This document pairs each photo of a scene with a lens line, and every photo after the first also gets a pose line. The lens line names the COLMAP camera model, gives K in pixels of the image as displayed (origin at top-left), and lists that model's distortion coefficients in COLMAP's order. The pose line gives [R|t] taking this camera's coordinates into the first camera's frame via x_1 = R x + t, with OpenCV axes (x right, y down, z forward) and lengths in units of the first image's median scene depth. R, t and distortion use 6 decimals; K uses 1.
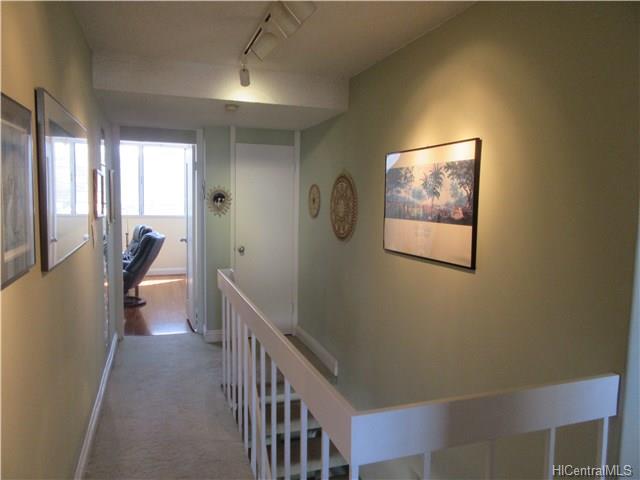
lens RADIAL K [[477.9, 0, 319.5], [0, 477.9, 238.4], [0, 0, 1]] dist [0.000916, 0.007457]
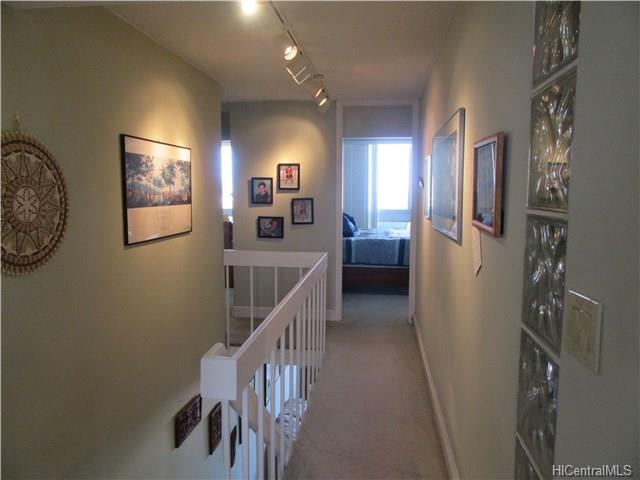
lens RADIAL K [[477.9, 0, 320.0], [0, 477.9, 238.9], [0, 0, 1]] dist [0.000916, 0.007457]
pose [[-0.886155, -0.061910, 0.459235, -0.643277], [0.026074, 0.982803, 0.182806, -0.155579], [-0.462655, 0.173968, -0.869302, 1.798688]]
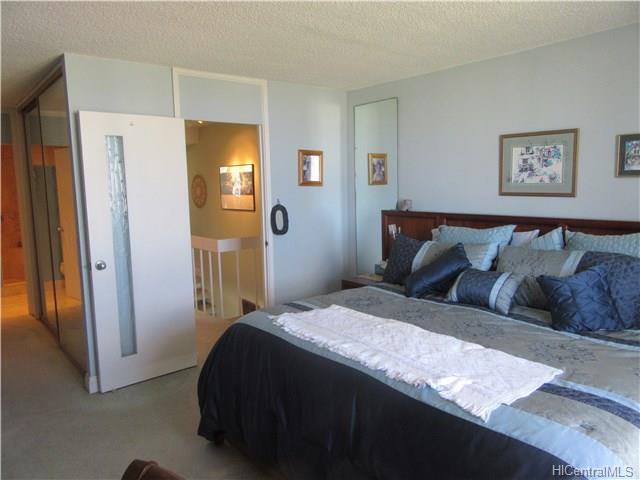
lens RADIAL K [[477.9, 0, 321.4], [0, 477.9, 239.8], [0, 0, 1]] dist [0.000916, 0.007457]
pose [[0.940276, -0.064542, 0.334239, -0.213675], [0.053619, 0.997686, 0.041813, 0.115440], [-0.336164, -0.021394, 0.941561, -1.477396]]
